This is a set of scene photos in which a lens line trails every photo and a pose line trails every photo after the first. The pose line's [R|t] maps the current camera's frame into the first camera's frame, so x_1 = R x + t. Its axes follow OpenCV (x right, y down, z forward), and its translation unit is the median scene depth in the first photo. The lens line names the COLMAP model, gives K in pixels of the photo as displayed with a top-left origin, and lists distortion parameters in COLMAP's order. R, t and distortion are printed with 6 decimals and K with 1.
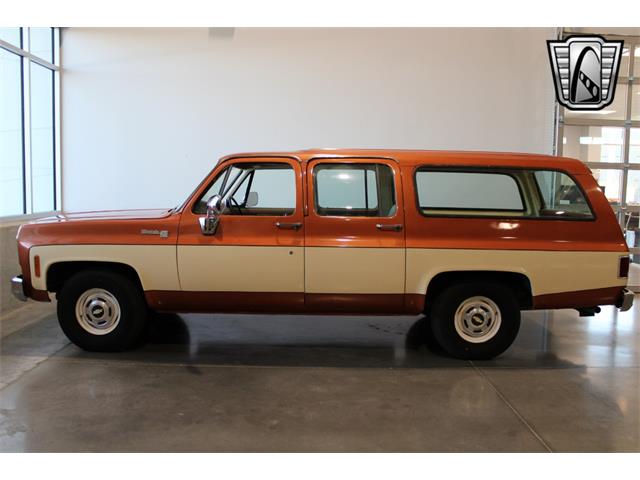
lens RADIAL K [[531.0, 0, 315.5], [0, 531.0, 241.6], [0, 0, 1]] dist [-0.058990, 0.021044]
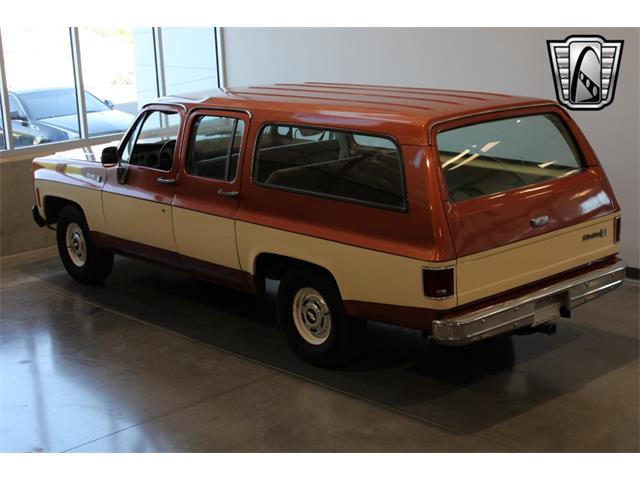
lens RADIAL K [[998.9, 0, 334.2], [0, 998.9, 227.3], [0, 0, 1]] dist [0.133889, 0.000000]
pose [[0.678655, 0.119456, -0.724678, 1.453544], [-0.022724, 0.989627, 0.141849, -0.209119], [0.734106, -0.079799, 0.674330, 0.002830]]
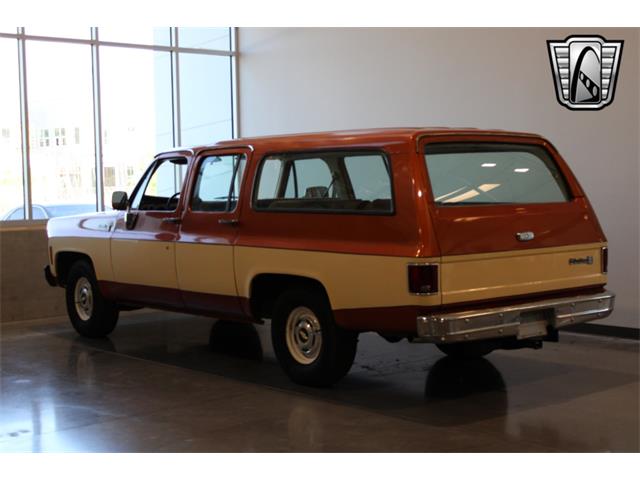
lens RADIAL K [[998.9, 0, 326.2], [0, 998.9, 241.5], [0, 0, 1]] dist [0.133889, 0.000000]
pose [[0.653569, 0.016056, -0.756697, 1.542283], [-0.045206, 0.998818, -0.017851, 0.028133], [0.755516, 0.045874, 0.653522, -0.002839]]
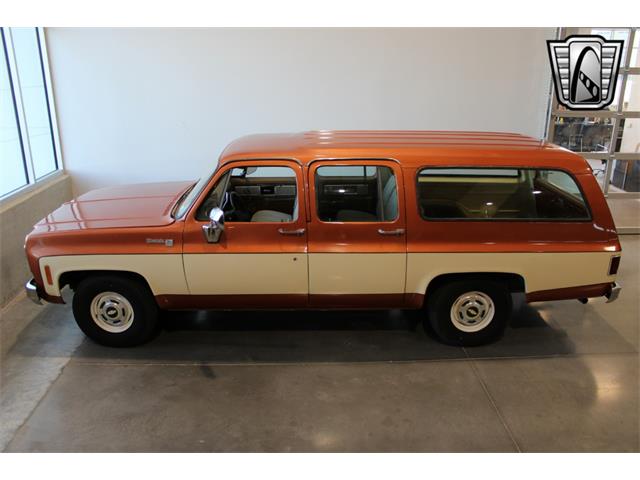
lens RADIAL K [[497.0, 0, 313.2], [0, 497.0, 233.6], [0, 0, 1]] dist [-0.079094, 0.032258]
pose [[0.999765, -0.019771, 0.008948, -0.018329], [0.017357, 0.975985, 0.217147, -0.230049], [-0.013026, -0.216941, 0.976098, 0.074823]]
